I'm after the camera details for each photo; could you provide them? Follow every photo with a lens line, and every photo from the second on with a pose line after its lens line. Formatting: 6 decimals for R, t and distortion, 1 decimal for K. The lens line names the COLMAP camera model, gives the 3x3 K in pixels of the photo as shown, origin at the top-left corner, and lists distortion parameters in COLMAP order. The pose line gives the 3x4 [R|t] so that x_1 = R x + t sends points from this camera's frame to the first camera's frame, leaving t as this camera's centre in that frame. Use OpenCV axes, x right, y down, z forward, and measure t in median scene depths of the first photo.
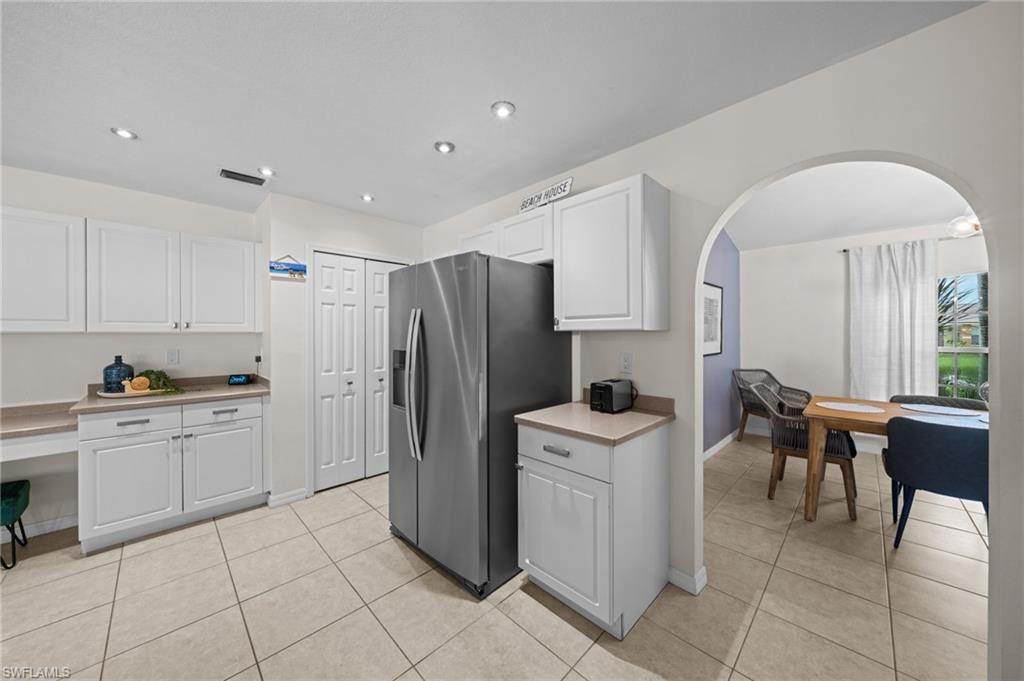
lens RADIAL K [[354.1, 0, 502.2], [0, 354.1, 334.0], [0, 0, 1]] dist [-0.001489, -0.000388]
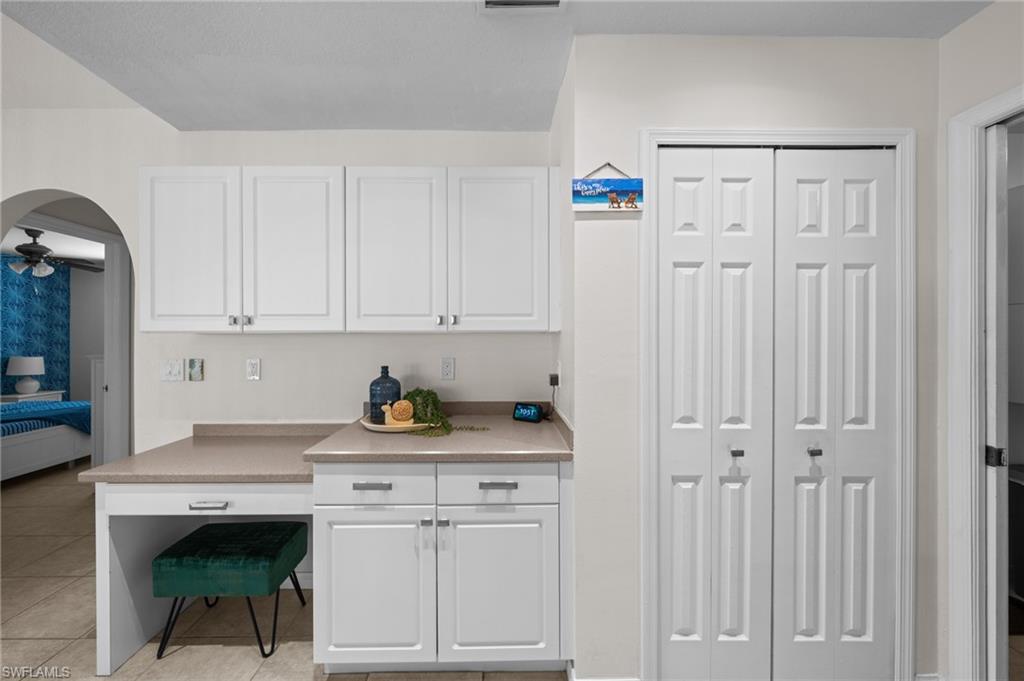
lens RADIAL K [[391.1, 0, 499.8], [0, 391.1, 338.7], [0, 0, 1]] dist [-0.001140, -0.000128]
pose [[0.725434, 0.007378, -0.688252, -0.387127], [-0.000189, 0.999945, 0.010520, 0.000361], [0.688292, -0.007501, 0.725395, 0.583044]]
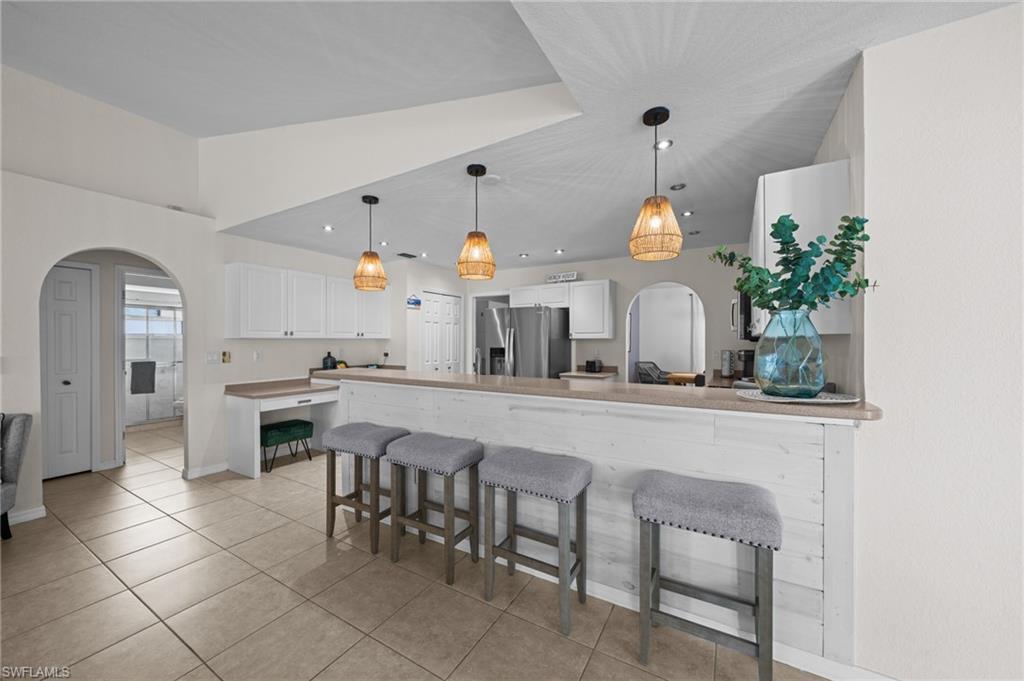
lens RADIAL K [[377.5, 0, 512.0], [0, 377.5, 340.5], [0, 0, 1]] dist [-0.000479, -0.000038]
pose [[0.964125, 0.003578, 0.265426, -0.687618], [-0.003092, 0.999993, -0.002247, 0.006980], [-0.265432, 0.001345, 0.964129, -1.002380]]
